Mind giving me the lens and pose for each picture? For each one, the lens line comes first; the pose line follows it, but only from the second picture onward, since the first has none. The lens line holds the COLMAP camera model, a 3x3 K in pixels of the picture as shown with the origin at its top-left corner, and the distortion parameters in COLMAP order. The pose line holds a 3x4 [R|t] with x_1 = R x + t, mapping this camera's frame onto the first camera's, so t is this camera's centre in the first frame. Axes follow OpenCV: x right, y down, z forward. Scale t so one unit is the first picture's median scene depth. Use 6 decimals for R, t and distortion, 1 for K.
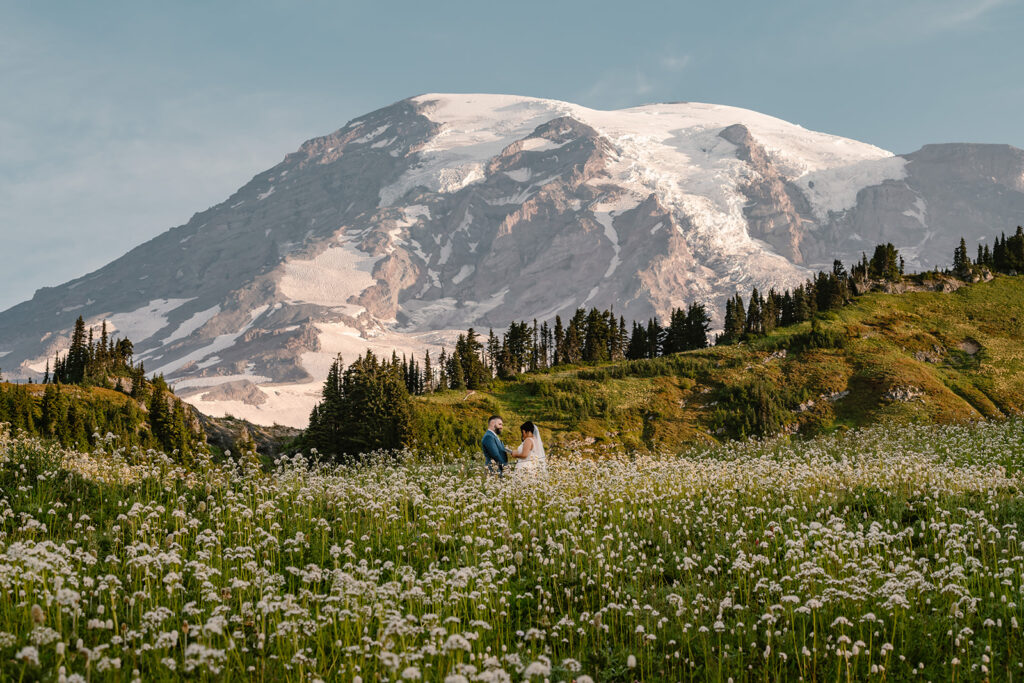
lens RADIAL K [[2315.1, 0, 510.5], [0, 2315.1, 342.0], [0, 0, 1]] dist [-0.026662, 0.000000]
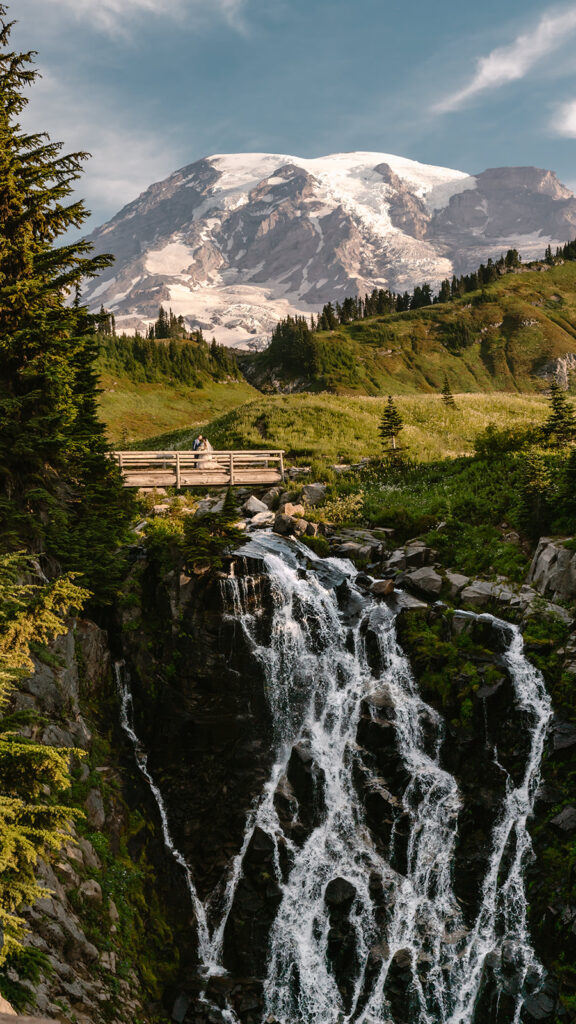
lens RADIAL K [[1008.8, 0, 291.7], [0, 1008.8, 511.5], [0, 0, 1]] dist [0.010121, 0.001270]
pose [[0.996994, -0.035402, -0.068914, 0.070208], [0.048201, 0.979818, 0.193991, 0.018358], [0.060655, -0.196730, 0.978580, 0.150295]]
